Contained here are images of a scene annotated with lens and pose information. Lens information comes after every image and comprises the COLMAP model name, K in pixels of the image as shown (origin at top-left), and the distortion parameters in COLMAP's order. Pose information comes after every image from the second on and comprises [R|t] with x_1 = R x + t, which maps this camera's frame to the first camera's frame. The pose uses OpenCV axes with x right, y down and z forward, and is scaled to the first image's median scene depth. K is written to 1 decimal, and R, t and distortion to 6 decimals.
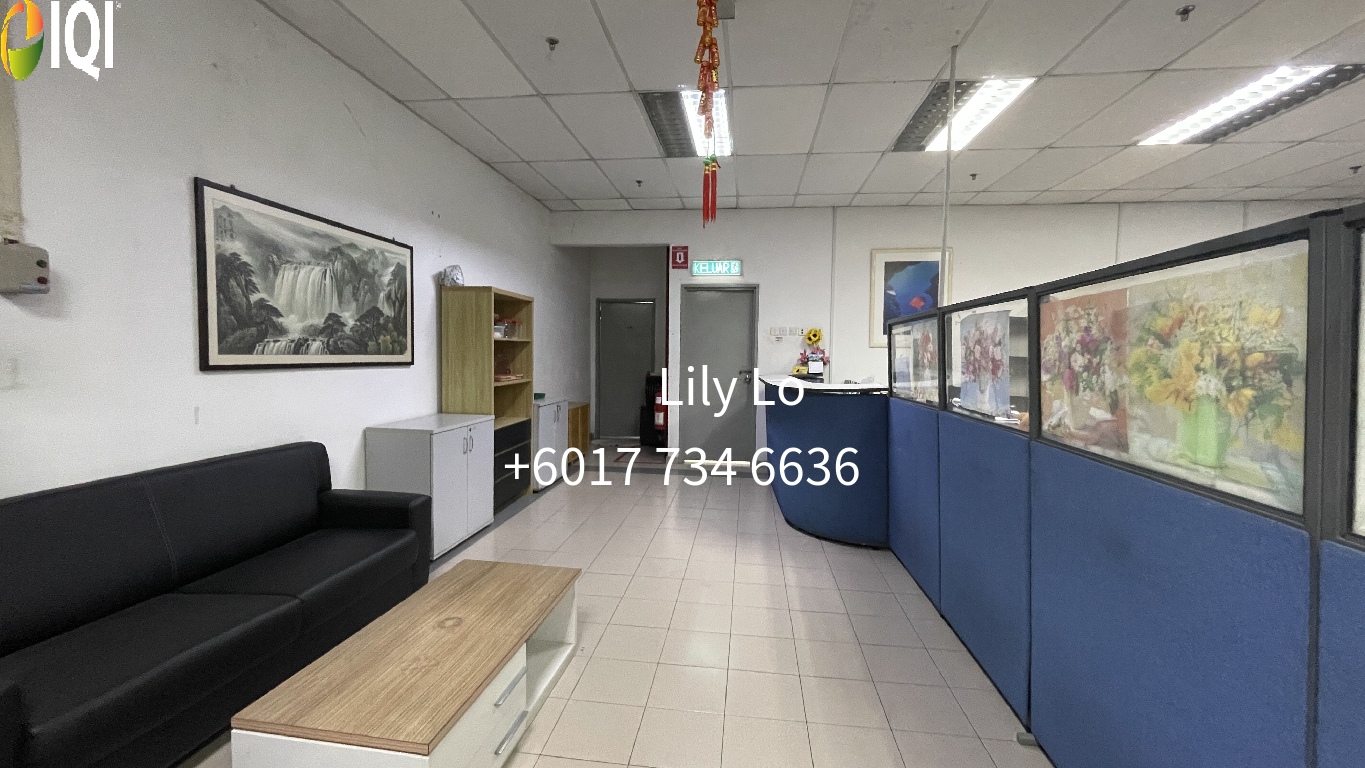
lens RADIAL K [[553.9, 0, 680.2], [0, 553.9, 376.7], [0, 0, 1]] dist [0.000490, 0.000719]
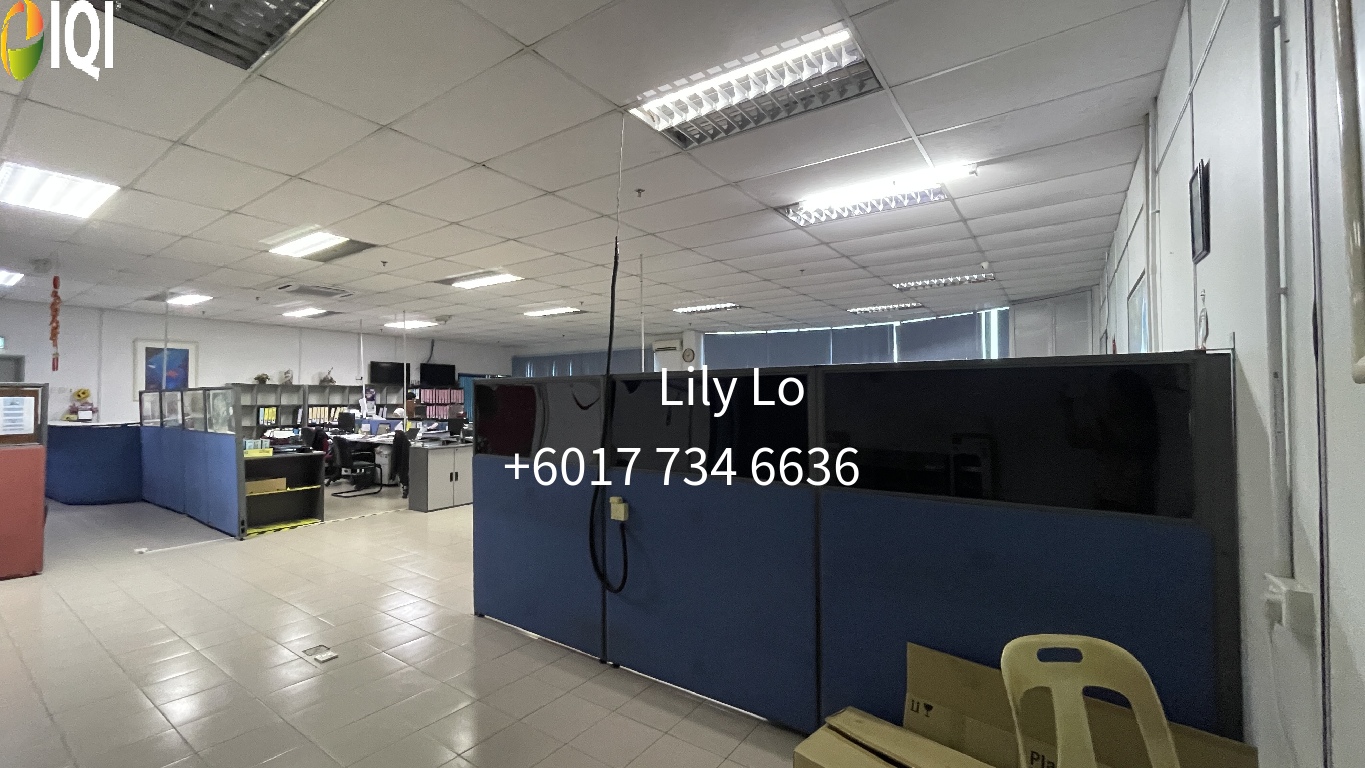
lens RADIAL K [[553.9, 0, 683.0], [0, 553.9, 393.3], [0, 0, 1]] dist [0.000490, 0.000719]
pose [[0.474673, 0.004727, 0.880150, -0.307638], [0.041554, 0.998750, -0.027774, 0.033505], [-0.879181, 0.049757, 0.473883, -1.134301]]
